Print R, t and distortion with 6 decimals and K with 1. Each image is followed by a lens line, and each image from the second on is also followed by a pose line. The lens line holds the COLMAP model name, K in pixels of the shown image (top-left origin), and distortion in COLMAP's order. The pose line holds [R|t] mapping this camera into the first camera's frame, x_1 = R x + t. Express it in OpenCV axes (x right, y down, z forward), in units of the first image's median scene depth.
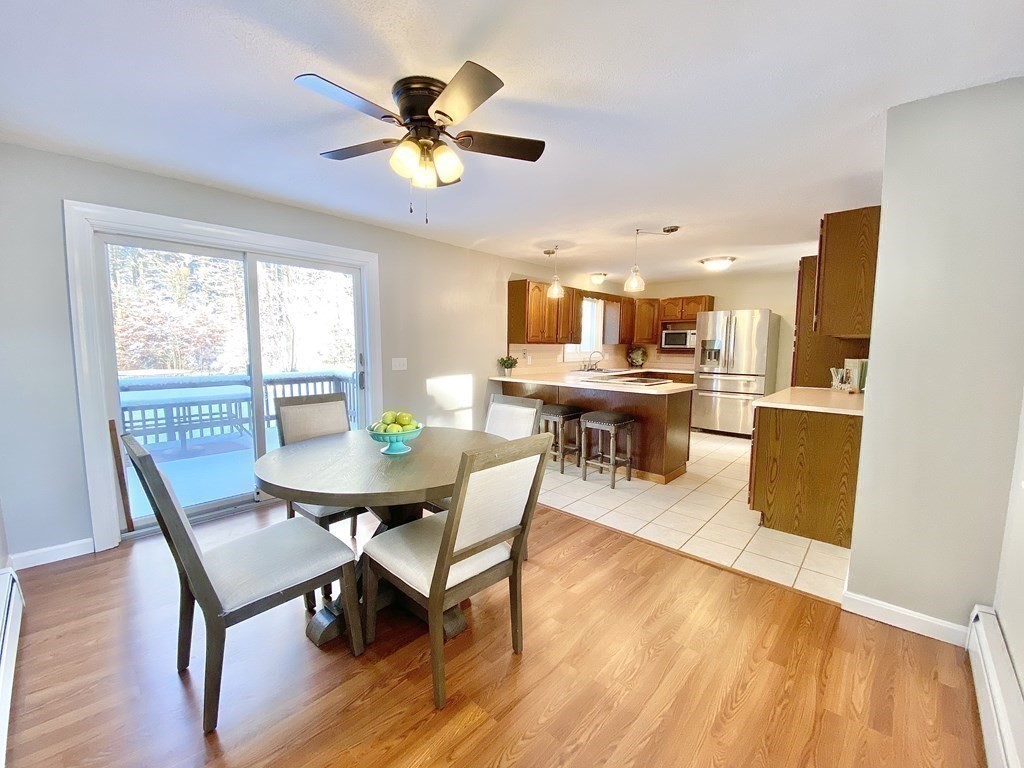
lens RADIAL K [[419.6, 0, 502.9], [0, 419.6, 388.0], [0, 0, 1]] dist [0.036055, -0.029708]
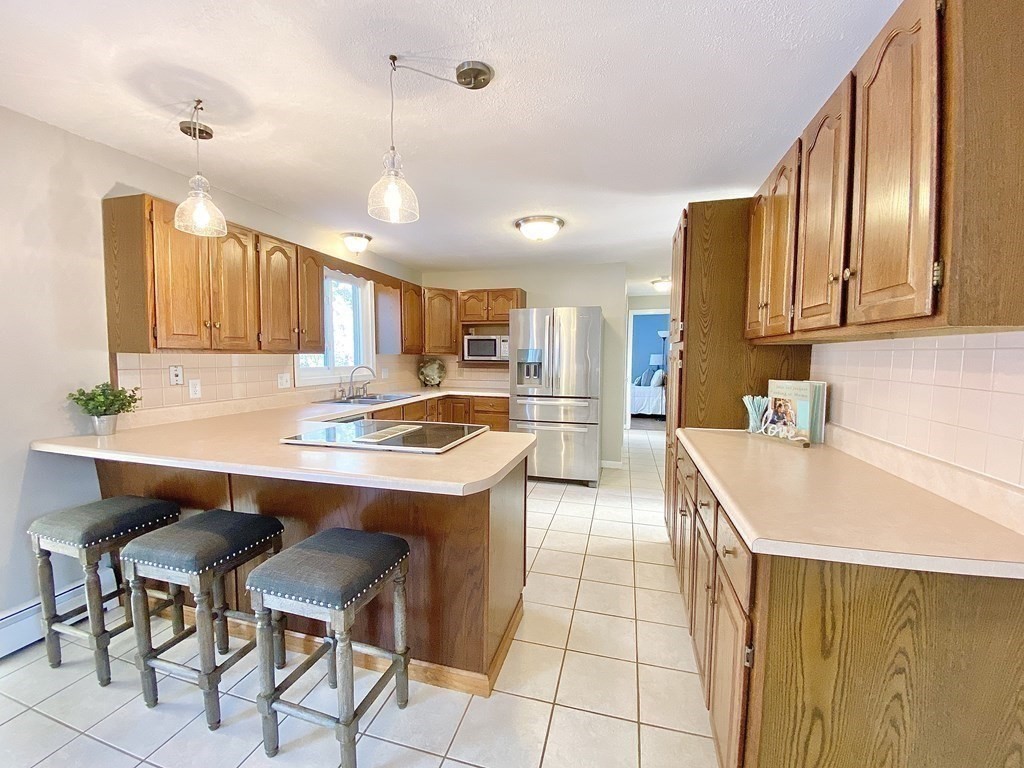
lens RADIAL K [[414.8, 0, 512.0], [0, 414.8, 384.0], [0, 0, 1]] dist [0.035471, -0.028473]
pose [[0.888321, -0.032784, 0.458051, 0.142346], [0.048475, 0.998570, -0.022540, -0.039433], [-0.456657, 0.042227, 0.888640, 0.385952]]
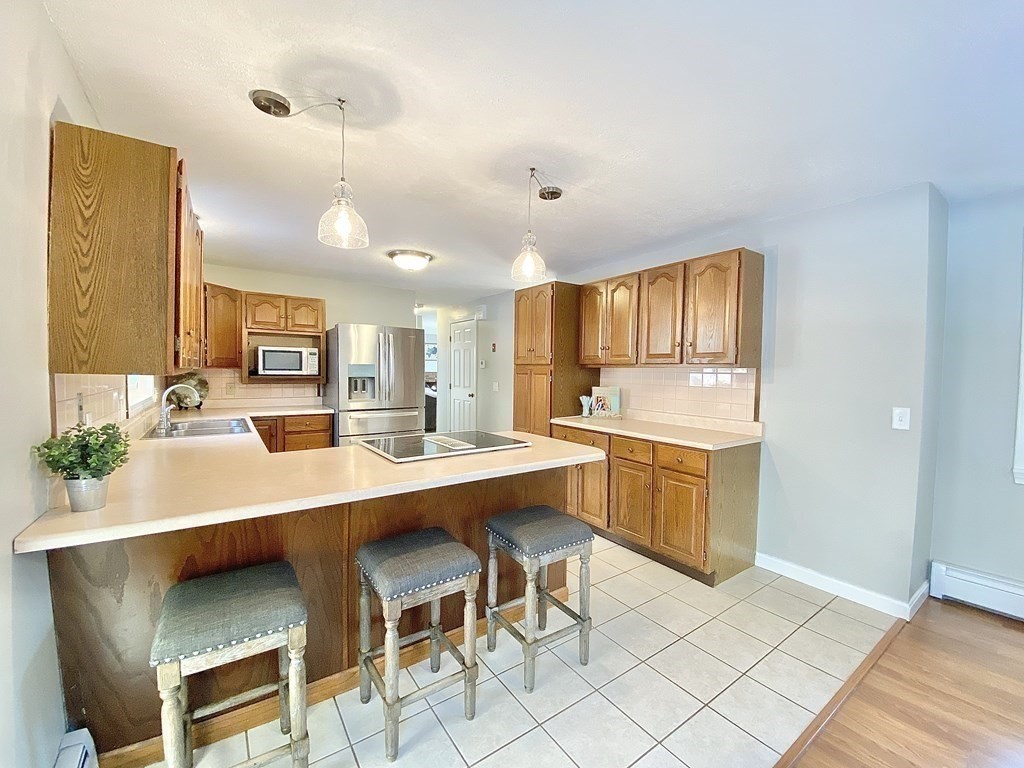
lens RADIAL K [[414.8, 0, 512.0], [0, 414.8, 384.0], [0, 0, 1]] dist [0.035471, -0.028473]
pose [[0.209485, -0.037714, 0.977084, -0.139455], [0.089665, 0.995787, 0.019212, -0.067298], [-0.973692, 0.083586, 0.211984, 0.576512]]
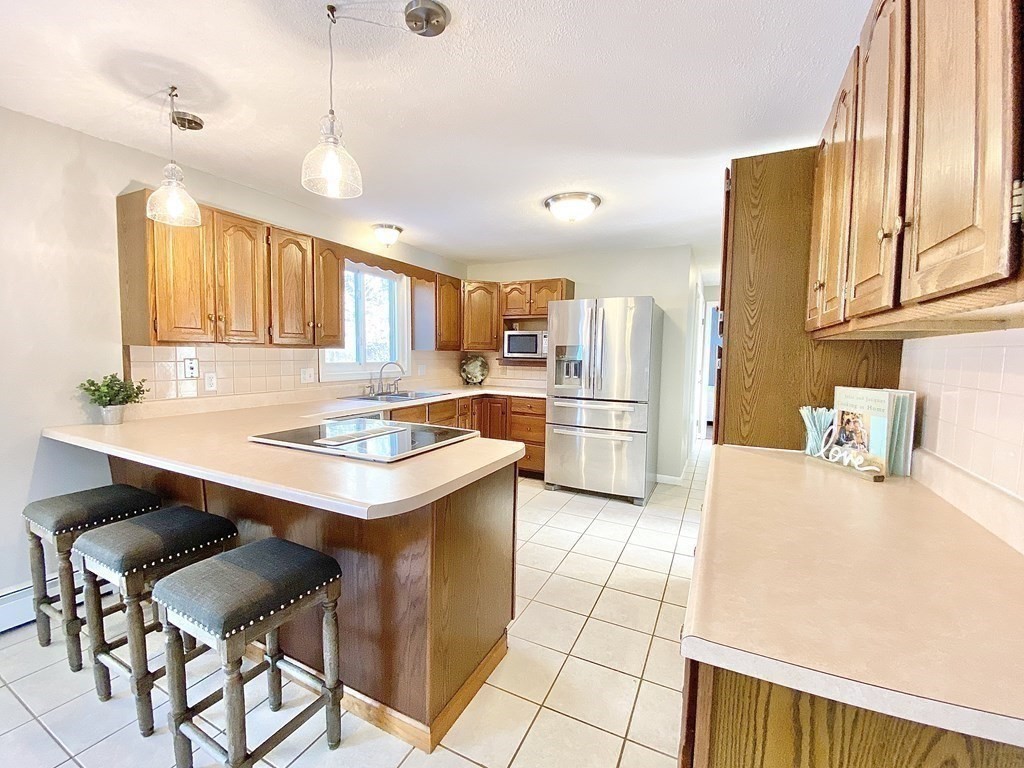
lens RADIAL K [[428.9, 0, 512.0], [0, 428.9, 384.0], [0, 0, 1]] dist [0.021112, -0.018186]
pose [[0.959365, -0.012752, 0.281880, 0.219754], [0.021123, 0.999421, -0.026678, -0.039001], [-0.281376, 0.031548, 0.959079, 0.395882]]
